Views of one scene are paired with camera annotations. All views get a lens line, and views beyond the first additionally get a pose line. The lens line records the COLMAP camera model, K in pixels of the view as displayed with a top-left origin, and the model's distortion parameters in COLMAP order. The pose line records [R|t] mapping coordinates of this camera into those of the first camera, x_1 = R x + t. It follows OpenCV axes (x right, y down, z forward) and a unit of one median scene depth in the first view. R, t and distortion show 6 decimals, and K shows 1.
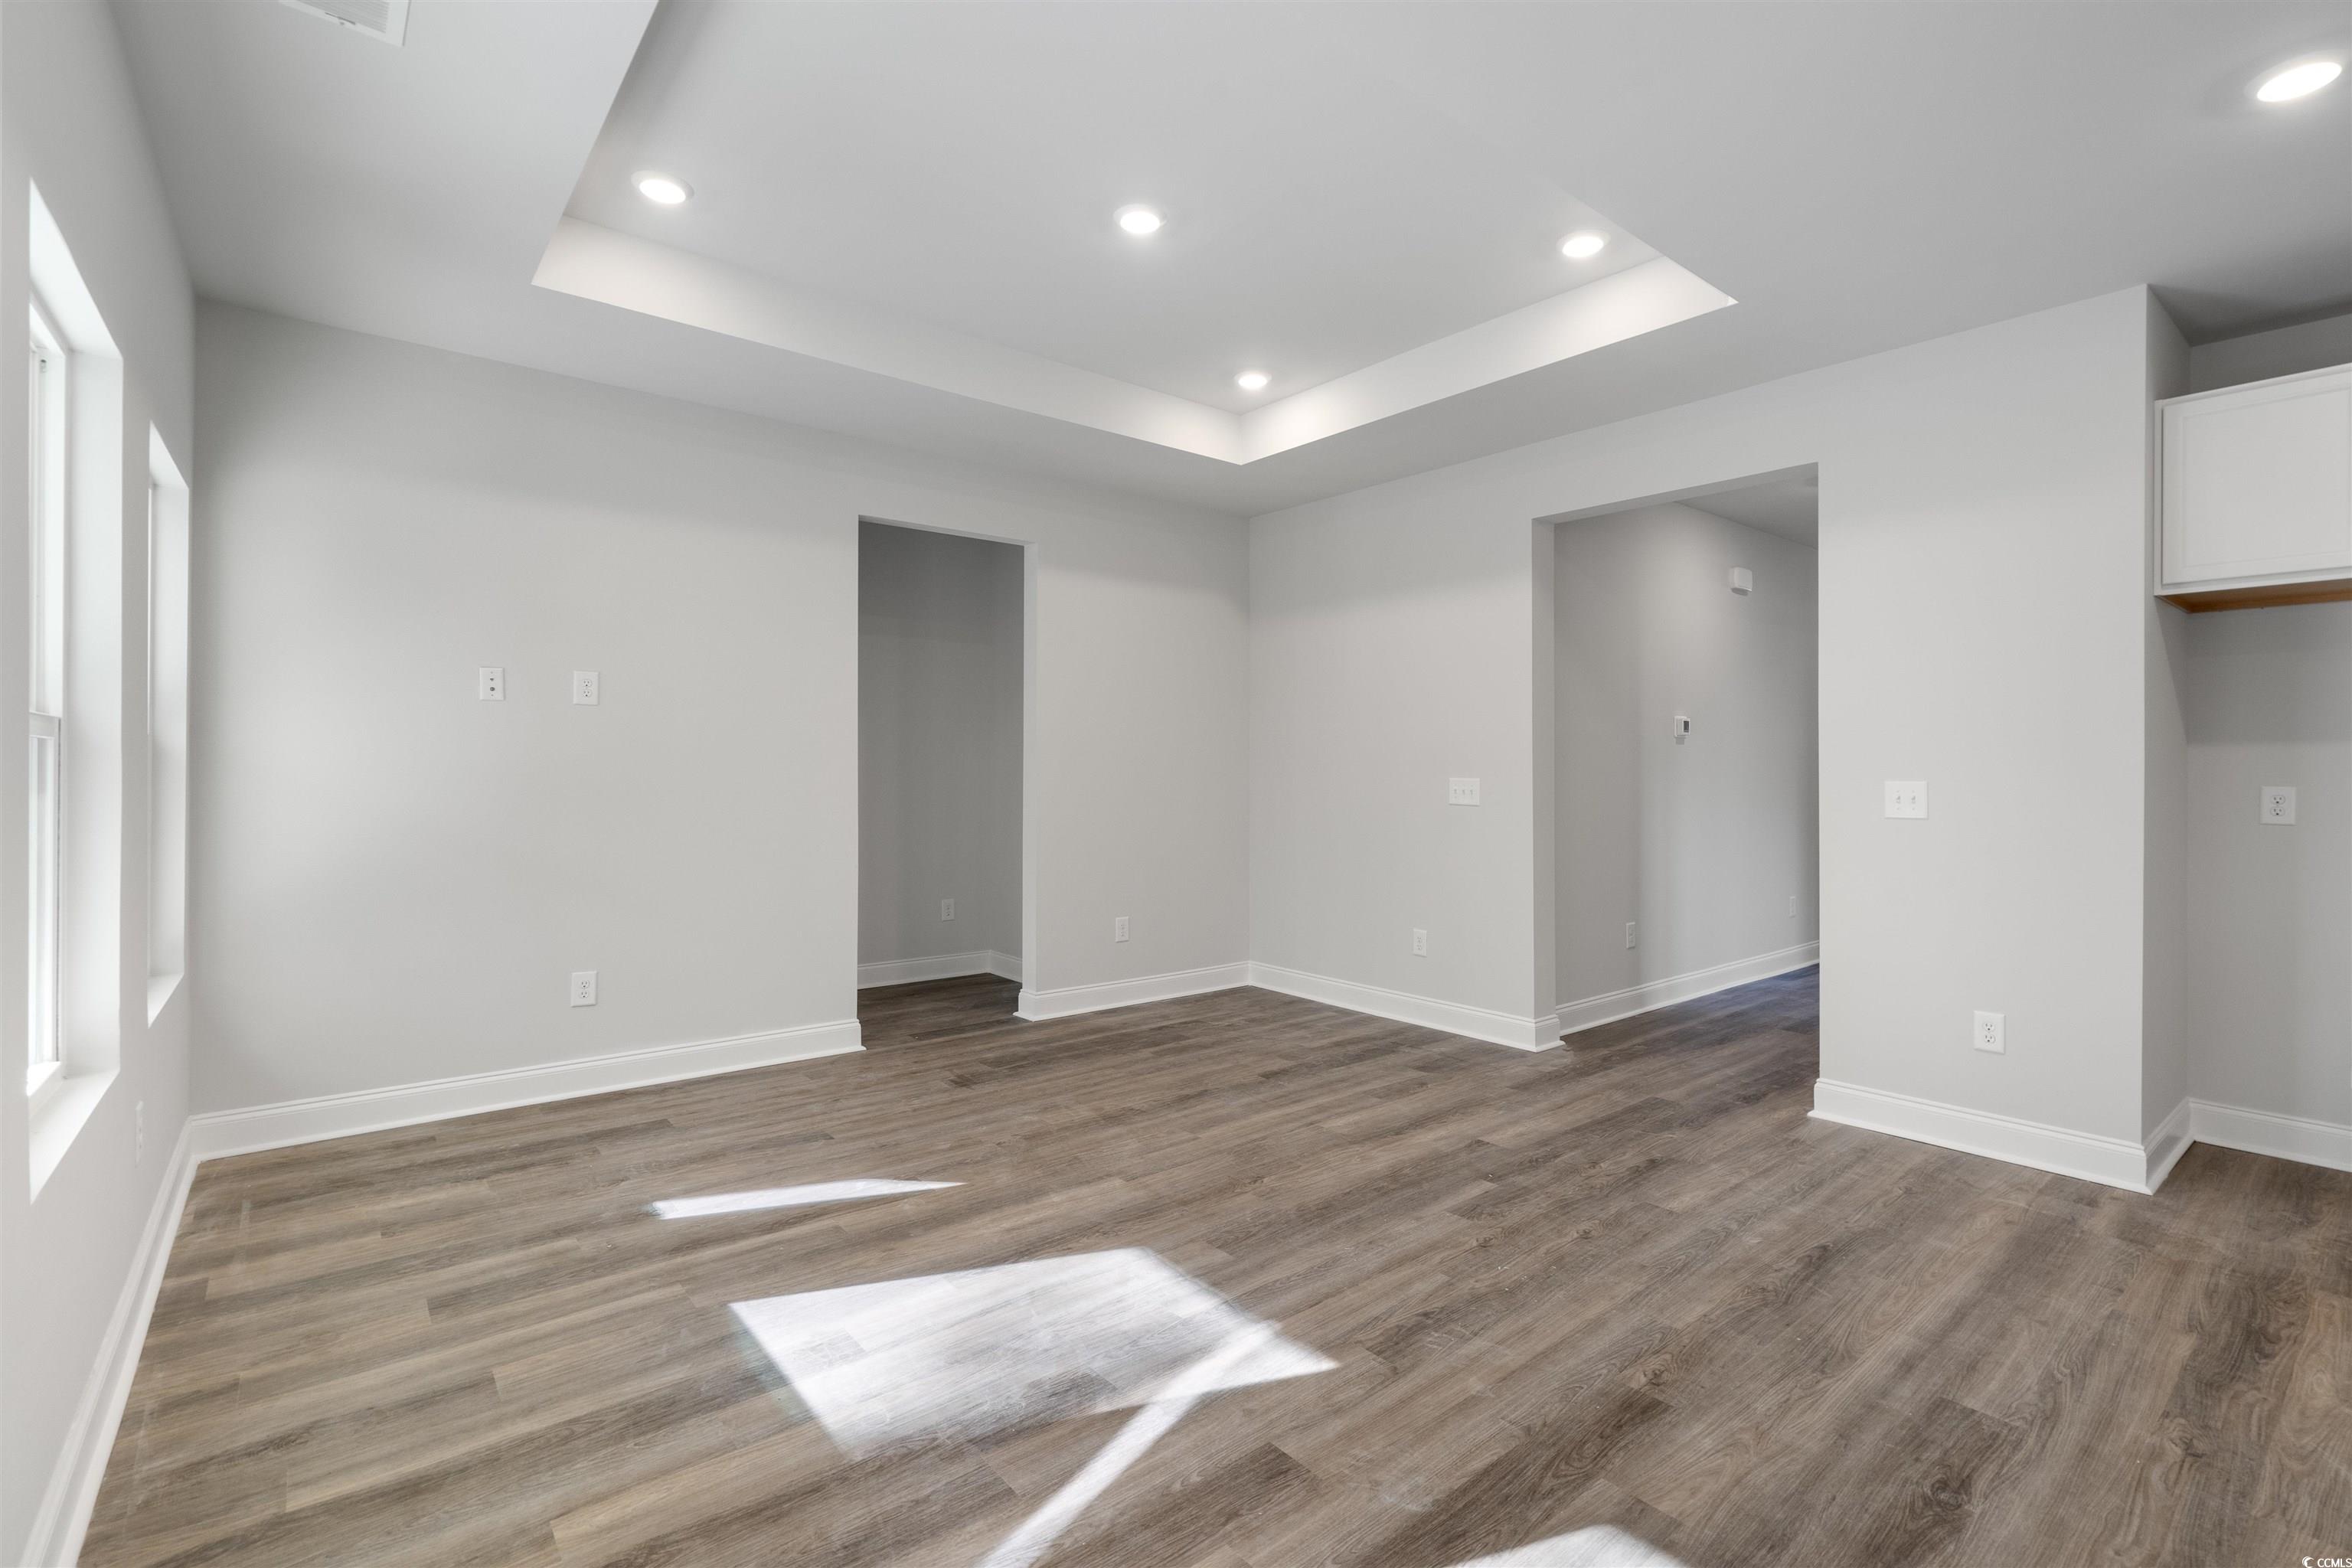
lens RADIAL K [[1069.5, 0, 1184.8], [0, 1069.5, 775.7], [0, 0, 1]] dist [-0.001813, -0.000309]
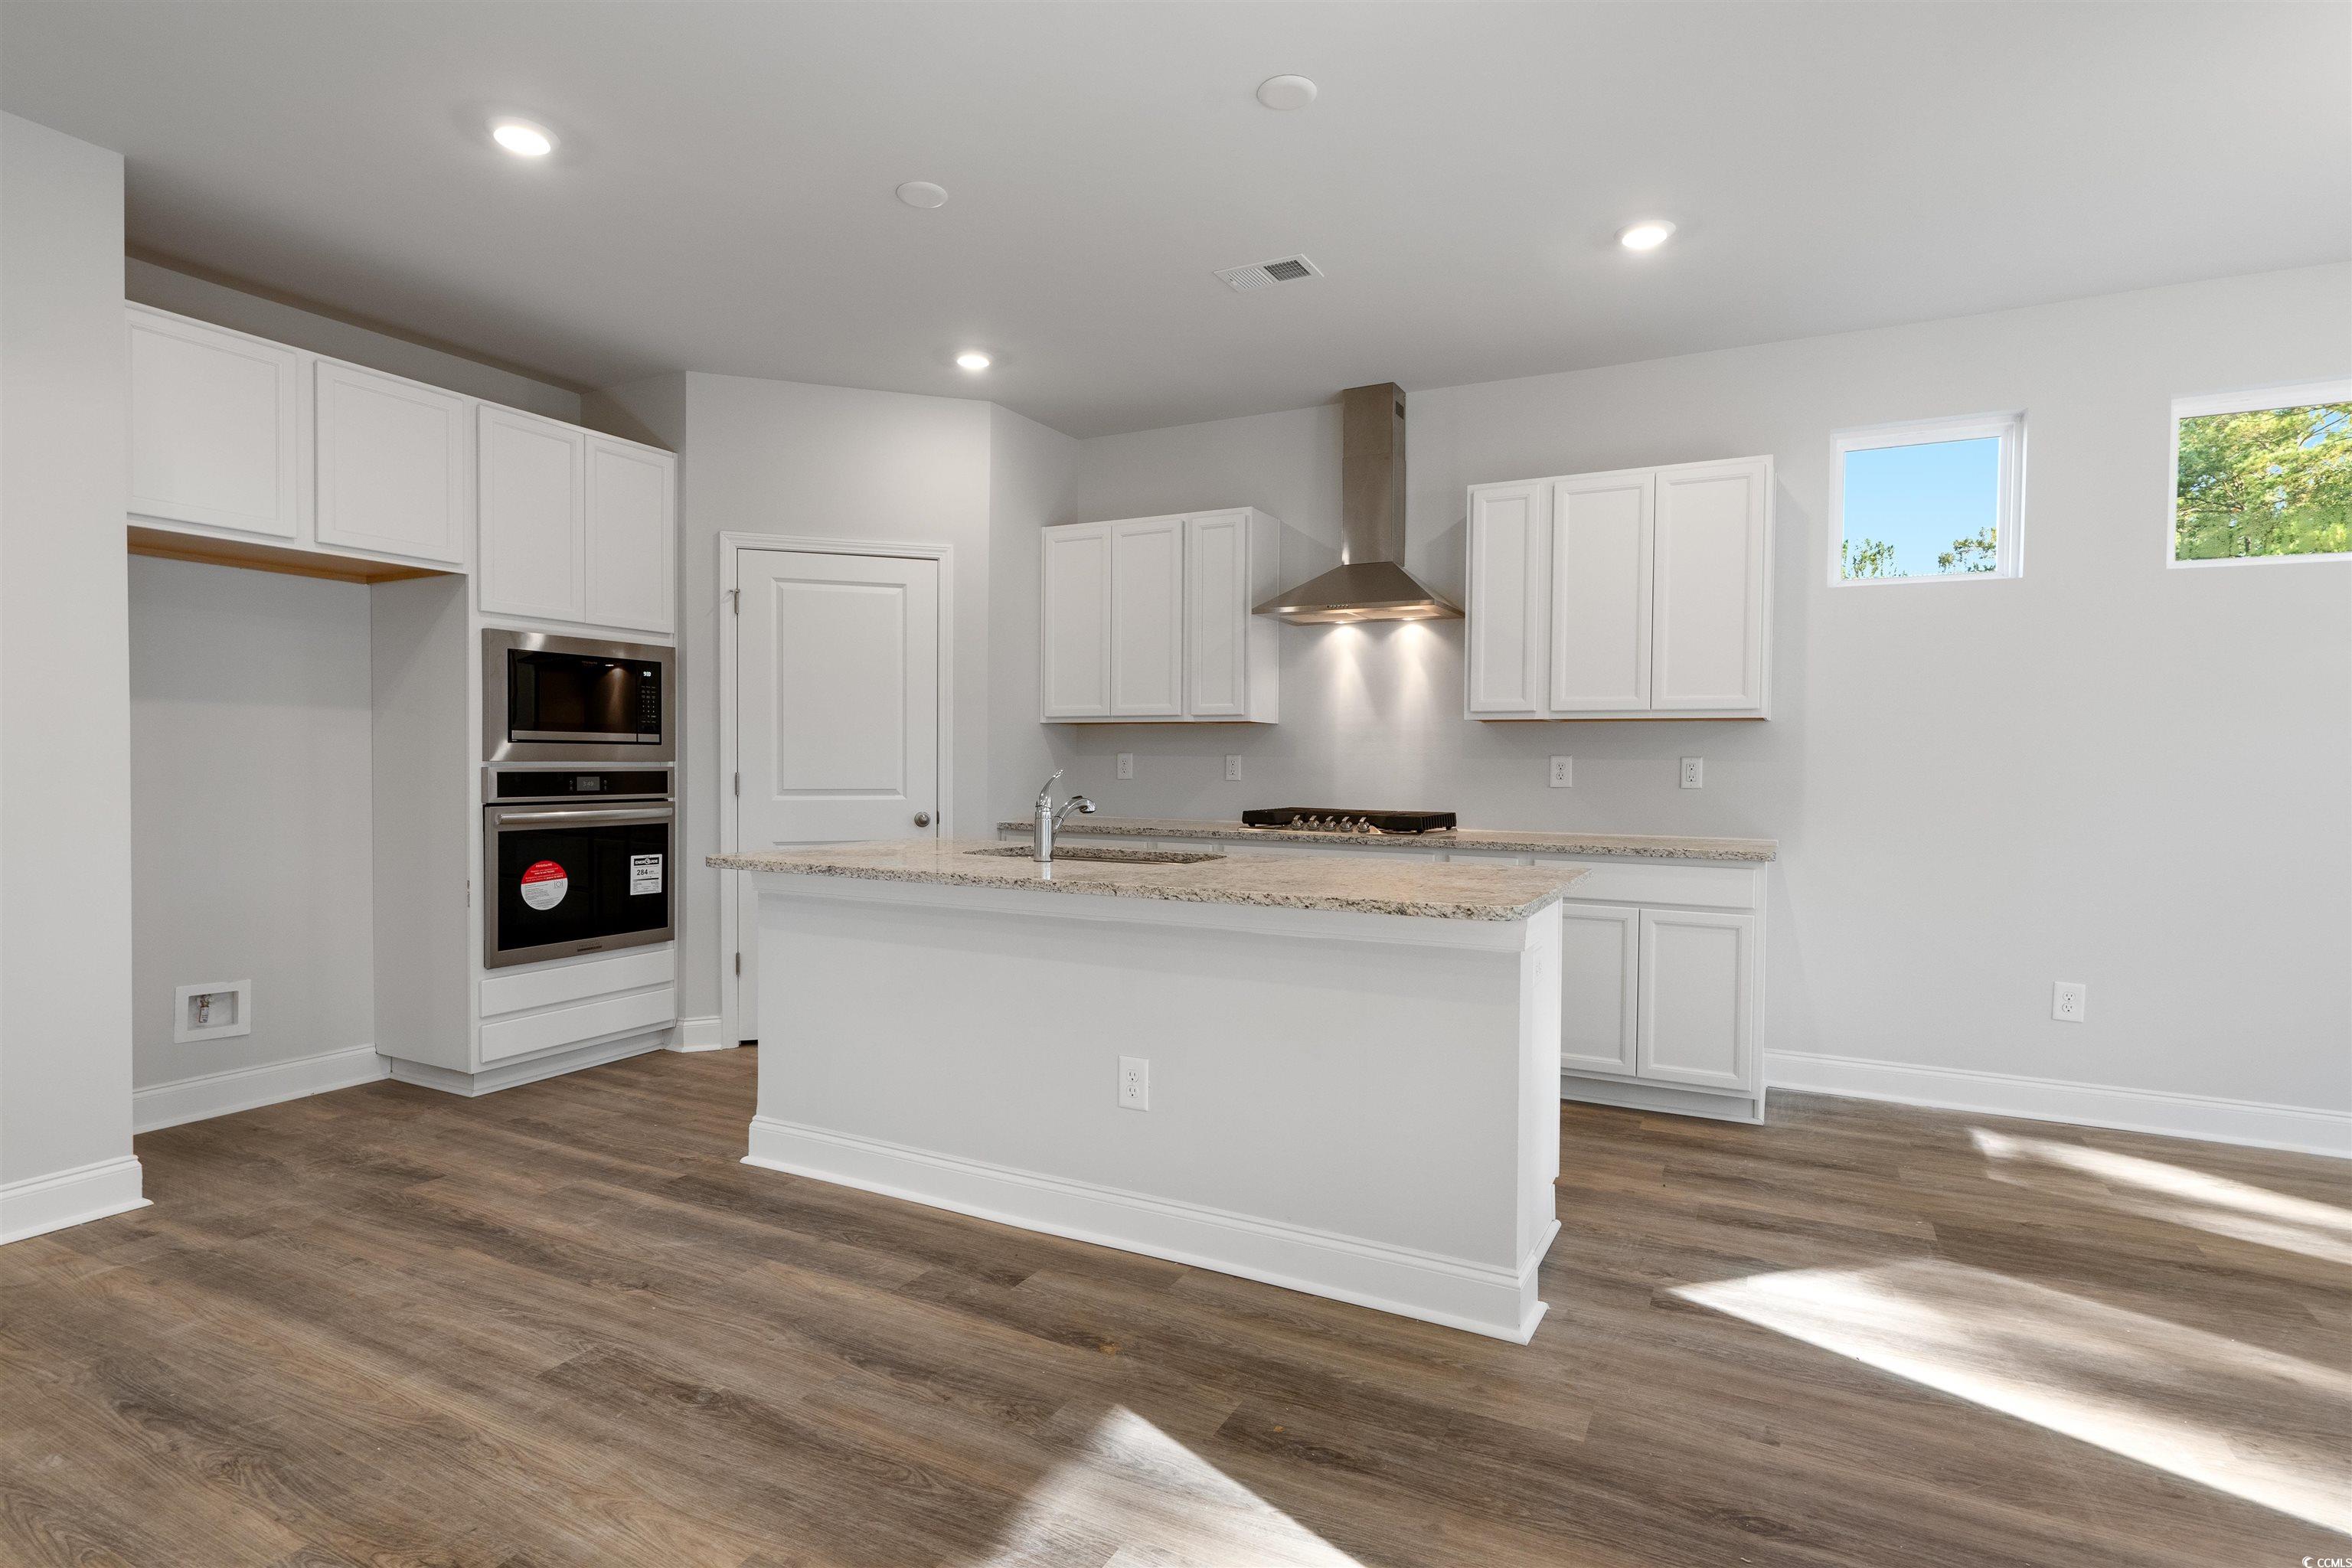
lens RADIAL K [[1128.4, 0, 1169.9], [0, 1128.4, 808.3], [0, 0, 1]] dist [-0.005401, 0.001343]
pose [[-0.392422, -0.042306, 0.918812, -0.305390], [-0.003913, 0.999009, 0.044328, 0.017587], [-0.919777, 0.013800, -0.392198, 0.625138]]
